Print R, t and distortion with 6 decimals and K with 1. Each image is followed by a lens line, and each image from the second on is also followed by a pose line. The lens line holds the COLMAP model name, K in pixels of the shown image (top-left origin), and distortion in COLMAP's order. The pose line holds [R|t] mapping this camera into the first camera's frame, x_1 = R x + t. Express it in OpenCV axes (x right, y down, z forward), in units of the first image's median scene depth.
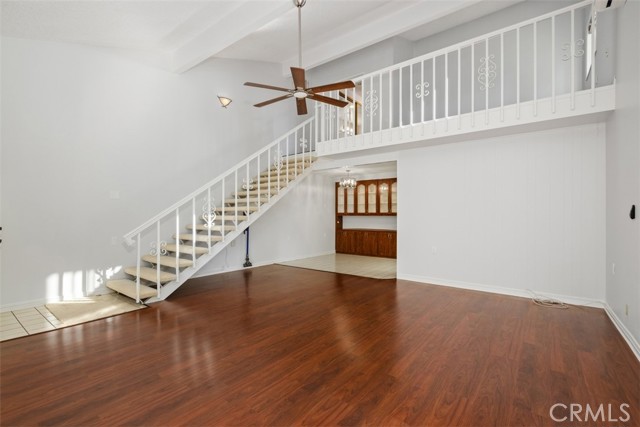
lens RADIAL K [[285.3, 0, 317.6], [0, 285.3, 220.7], [0, 0, 1]] dist [-0.001679, -0.000135]
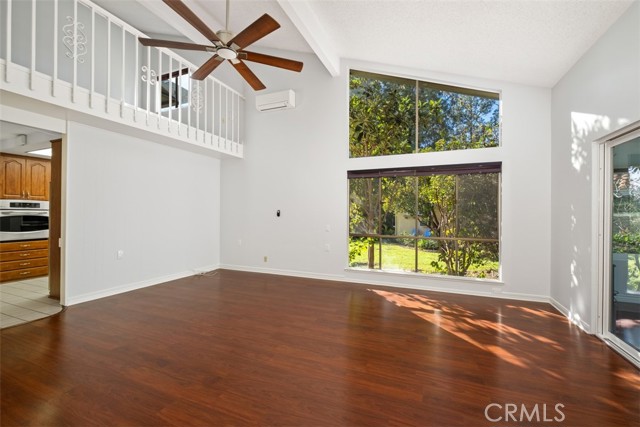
lens RADIAL K [[279.2, 0, 320.0], [0, 279.2, 213.5], [0, 0, 1]] dist [-0.003185, -0.000170]
pose [[-0.252351, -0.002491, 0.967633, -0.484024], [0.002361, 0.999992, 0.003190, -0.015694], [-0.967633, 0.003090, -0.252343, 0.557545]]
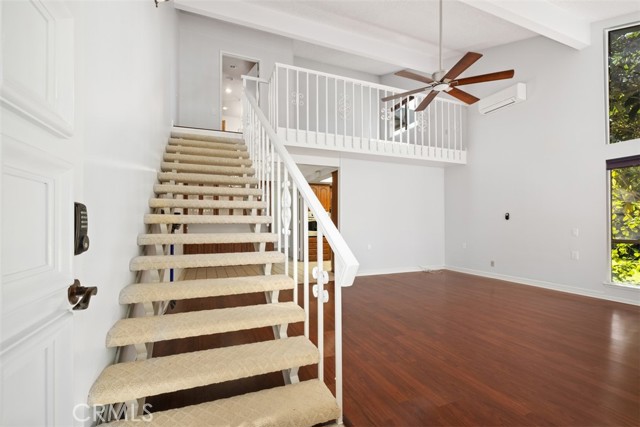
lens RADIAL K [[285.3, 0, 317.6], [0, 285.3, 220.7], [0, 0, 1]] dist [-0.001679, -0.000135]
pose [[0.502863, 0.003918, 0.864357, -0.634831], [0.011586, 0.999869, -0.011272, 0.004297], [-0.864288, 0.015683, 0.502752, 0.519612]]
